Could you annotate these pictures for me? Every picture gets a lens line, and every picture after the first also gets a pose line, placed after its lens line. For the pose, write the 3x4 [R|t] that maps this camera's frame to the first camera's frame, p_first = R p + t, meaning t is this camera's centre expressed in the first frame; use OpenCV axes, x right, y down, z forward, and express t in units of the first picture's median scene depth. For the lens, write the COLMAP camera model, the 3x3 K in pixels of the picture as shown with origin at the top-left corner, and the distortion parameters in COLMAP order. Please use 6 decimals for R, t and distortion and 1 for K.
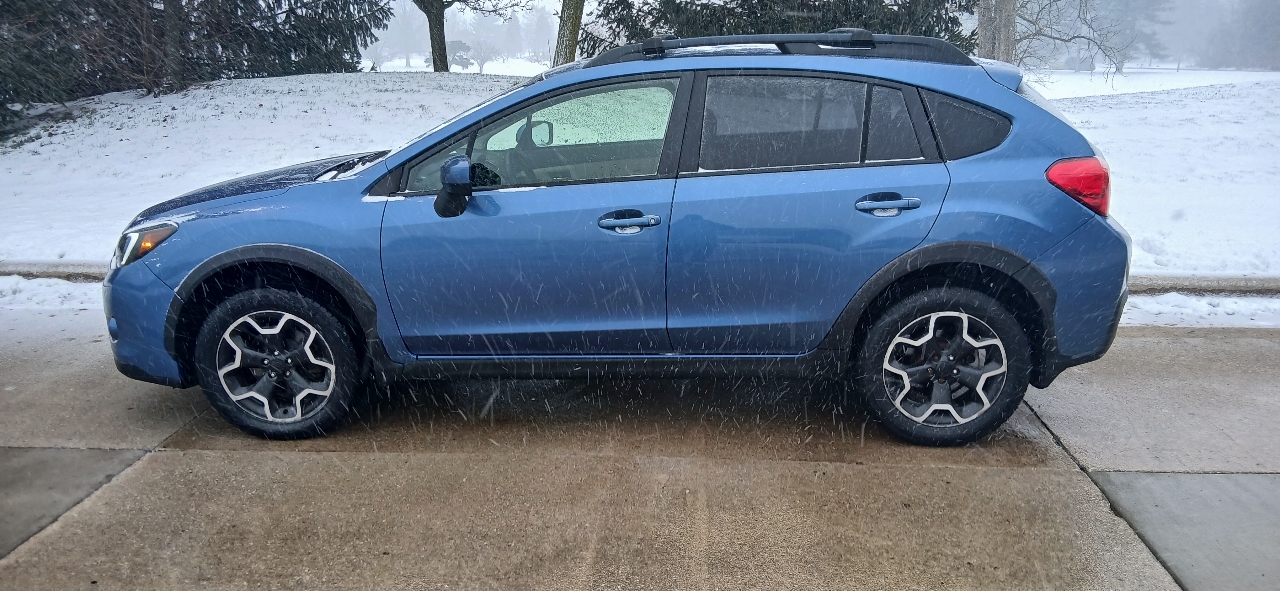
lens RADIAL K [[967.4, 0, 644.1], [0, 967.4, 292.3], [0, 0, 1]] dist [0.124475, -0.199247]
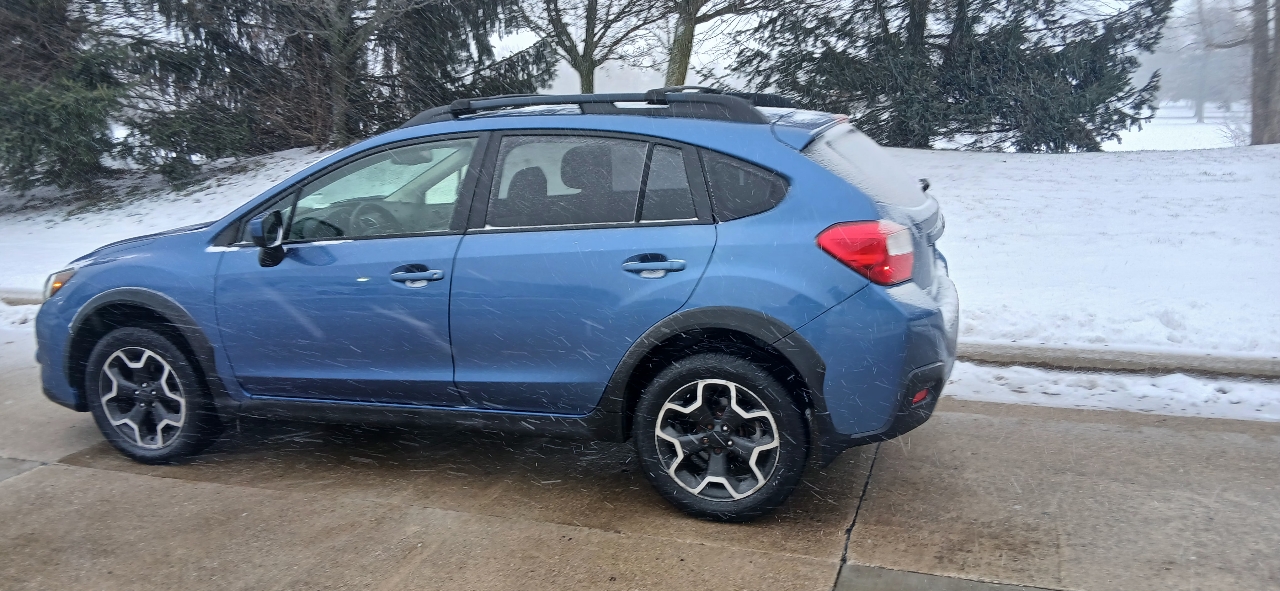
lens RADIAL K [[967.4, 0, 644.1], [0, 967.4, 292.3], [0, 0, 1]] dist [0.124475, -0.199247]
pose [[0.965336, 0.031296, -0.259129, 0.474917], [-0.043529, 0.998186, -0.041603, -0.022231], [0.257356, 0.051440, 0.964946, 0.059245]]
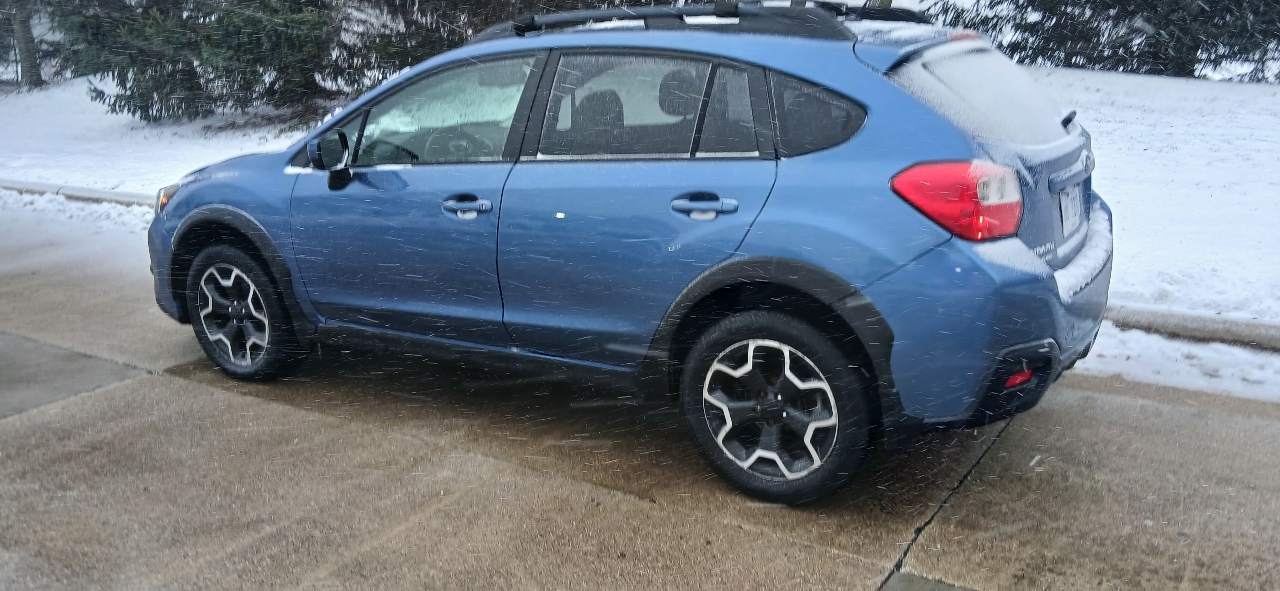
lens RADIAL K [[985.6, 0, 653.9], [0, 985.6, 291.8], [0, 0, 1]] dist [0.122302, -0.181836]
pose [[0.881593, 0.104573, -0.460281, 0.590322], [-0.096592, 0.994482, 0.040932, -0.045097], [0.462022, 0.008374, 0.886829, 0.209408]]
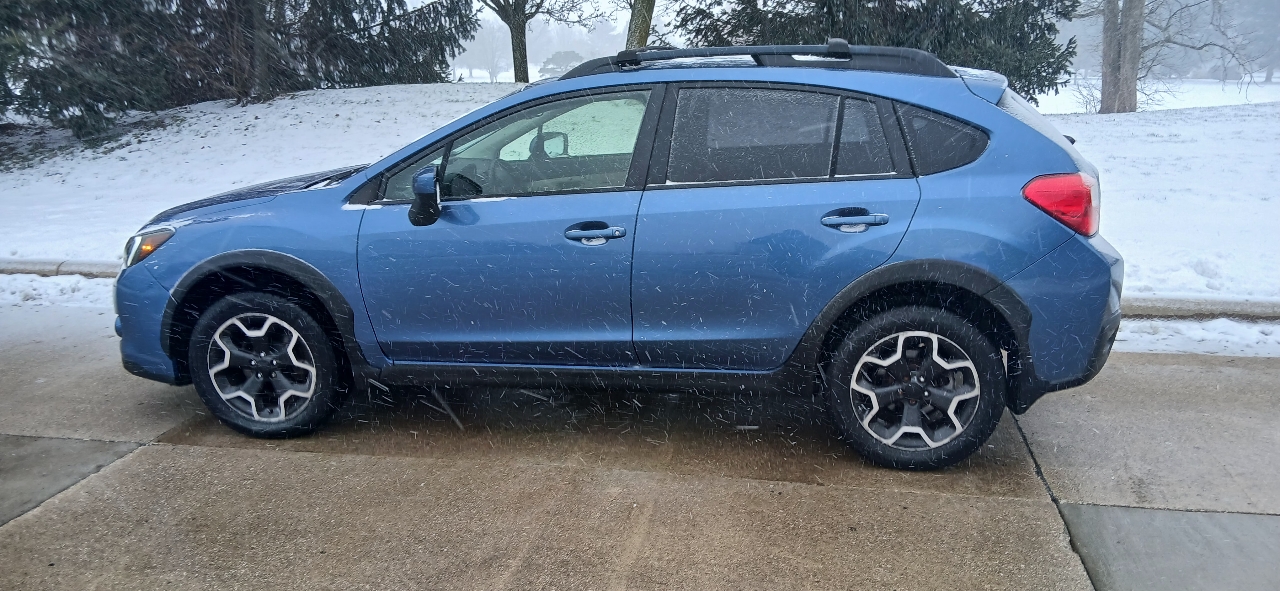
lens RADIAL K [[978.0, 0, 653.8], [0, 978.0, 299.5], [0, 0, 1]] dist [0.118221, -0.192000]
pose [[0.994405, 0.022965, -0.103105, 0.147219], [-0.023393, 0.999722, -0.002937, -0.002992], [0.103009, 0.005332, 0.994666, -0.000801]]
